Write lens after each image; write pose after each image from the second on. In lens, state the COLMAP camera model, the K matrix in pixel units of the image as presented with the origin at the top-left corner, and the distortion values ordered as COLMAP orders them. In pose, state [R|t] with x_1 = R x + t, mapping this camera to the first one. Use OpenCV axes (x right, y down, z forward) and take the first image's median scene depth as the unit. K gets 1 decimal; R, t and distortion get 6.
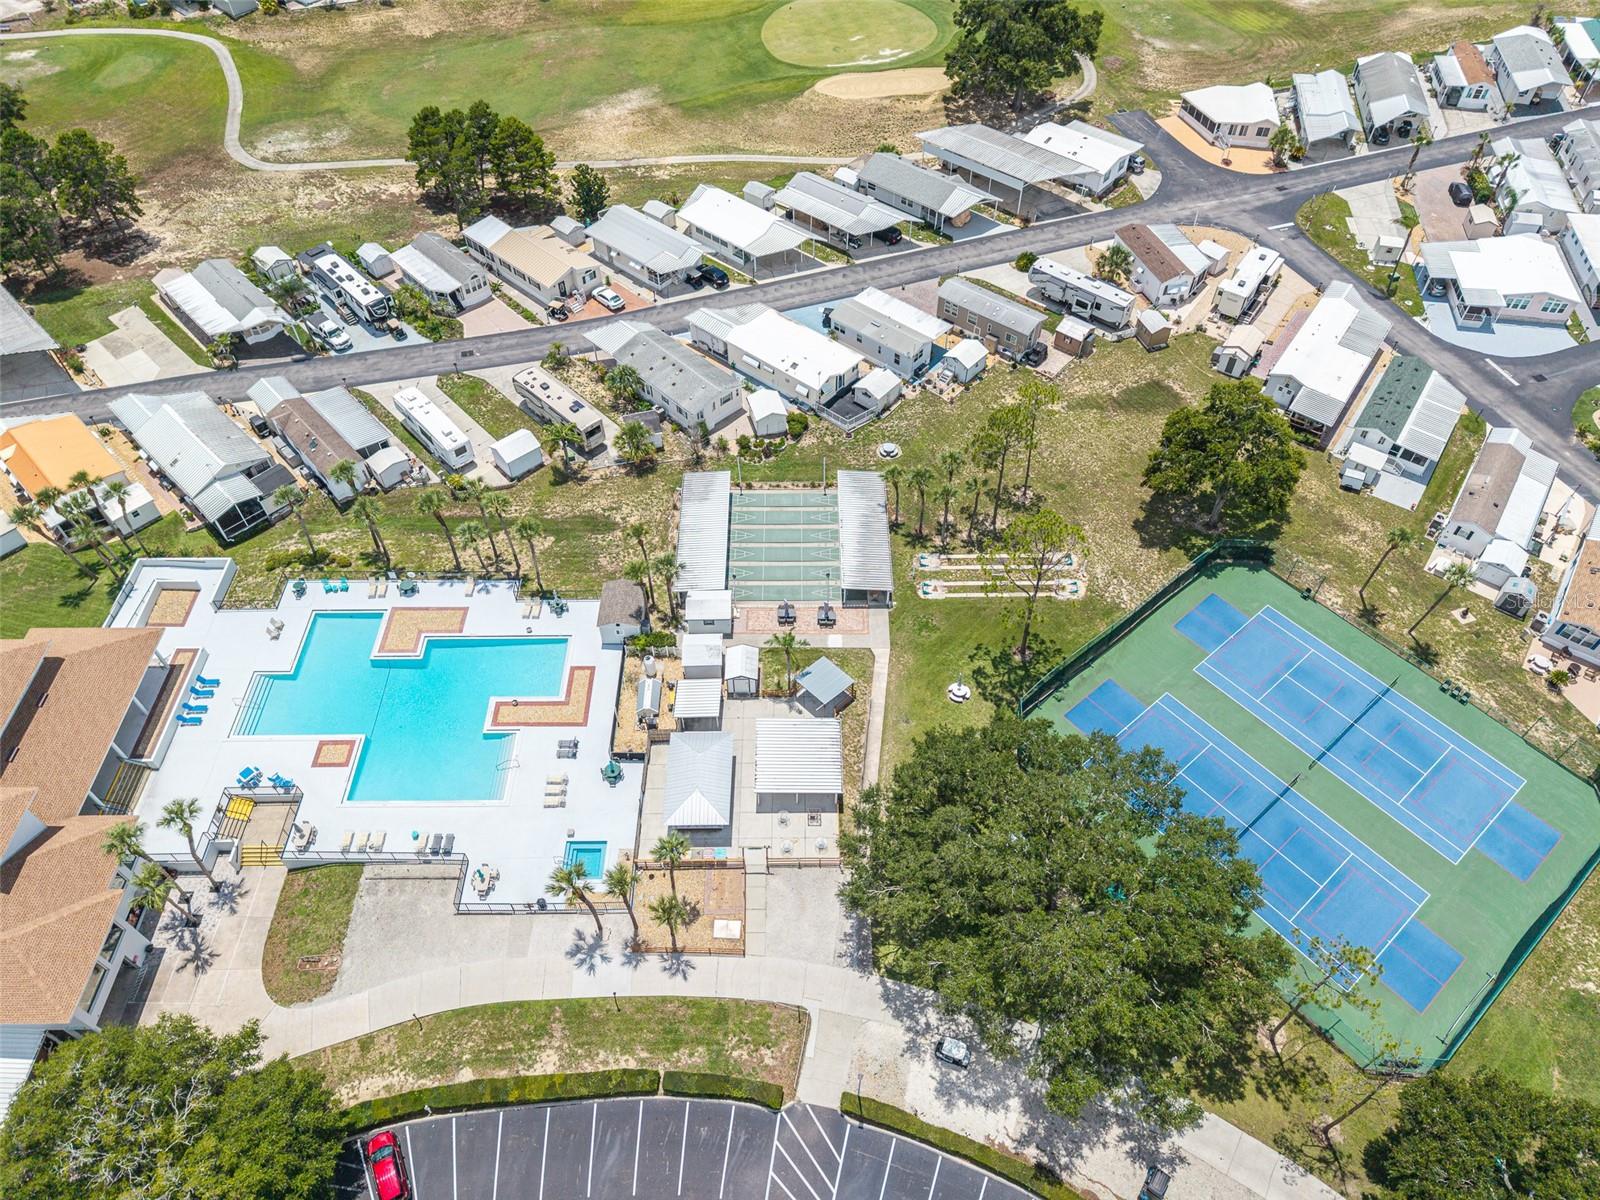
lens RADIAL K [[1119.0, 0, 800.0], [0, 1119.0, 600.0], [0, 0, 1]] dist [-0.000072, 0.000009]
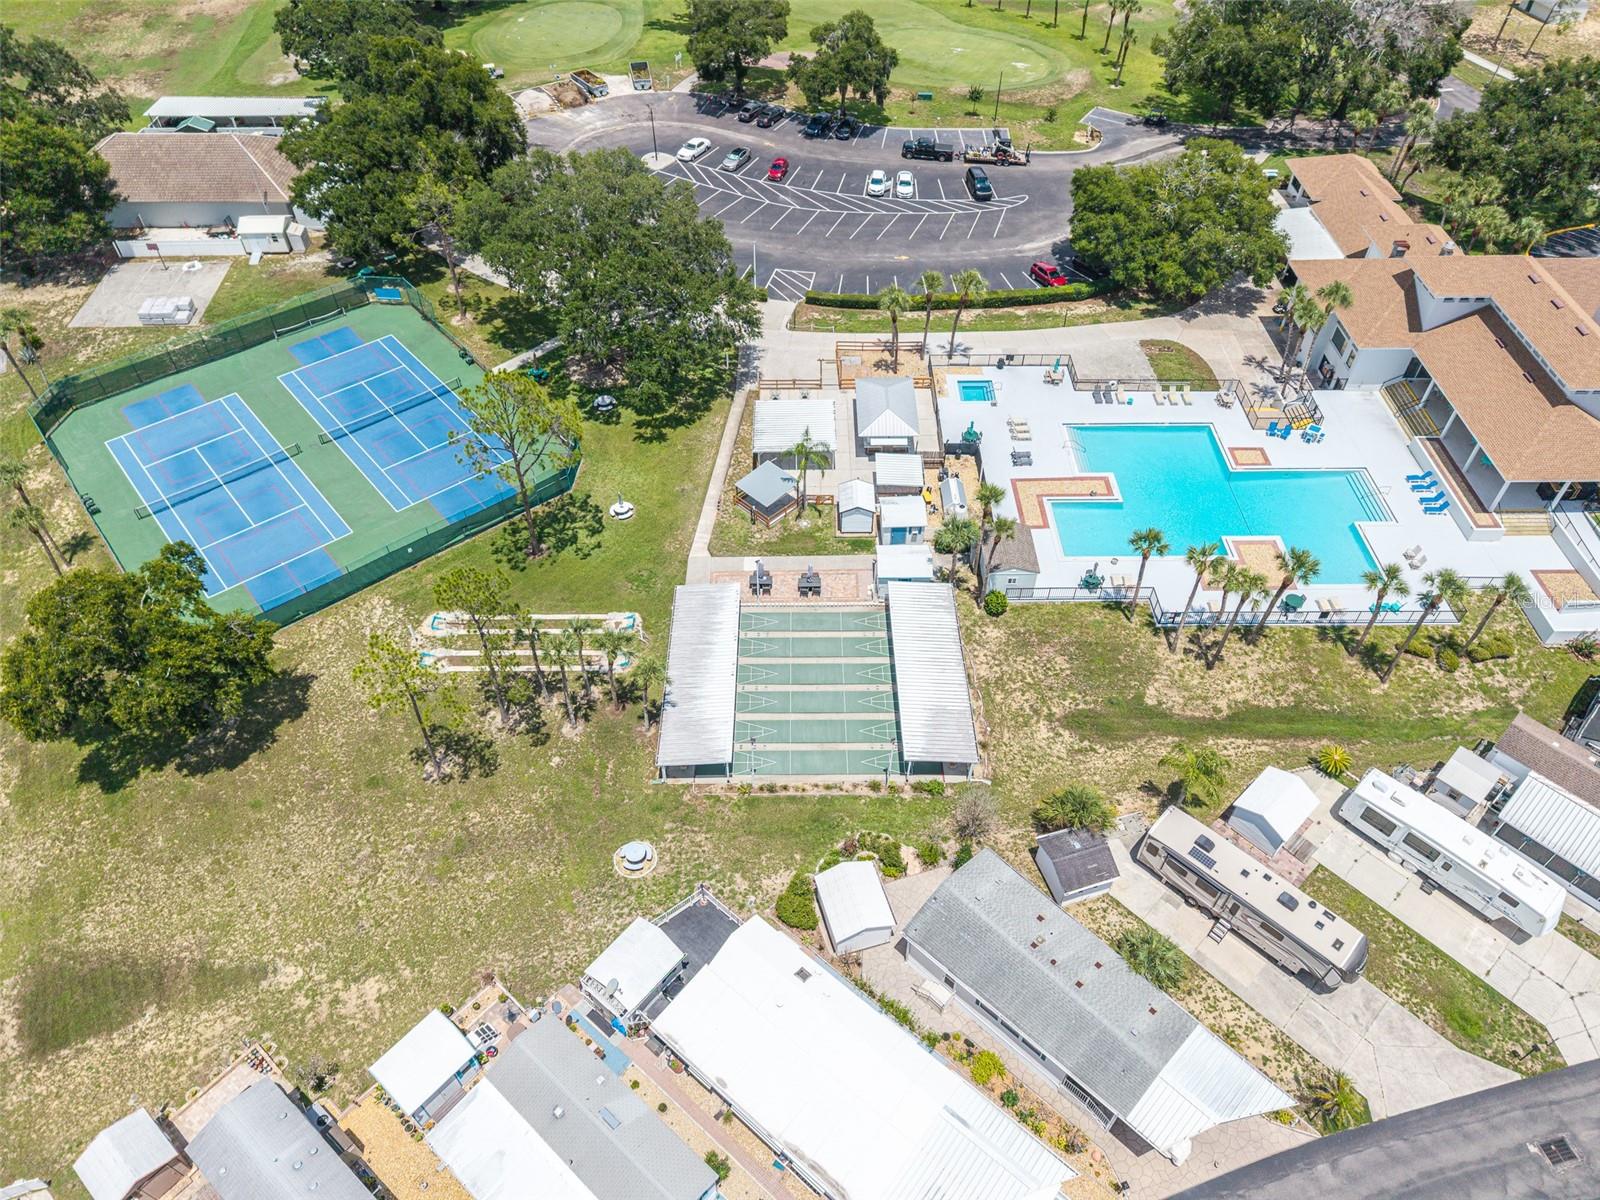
lens RADIAL K [[1119.0, 0, 800.0], [0, 1119.0, 600.0], [0, 0, 1]] dist [-0.000072, 0.000009]
pose [[-0.999995, 0.001315, -0.002978, -0.002621], [-0.003053, -0.061091, 0.998128, -0.836132], [0.001130, 0.998131, 0.061094, 1.003388]]
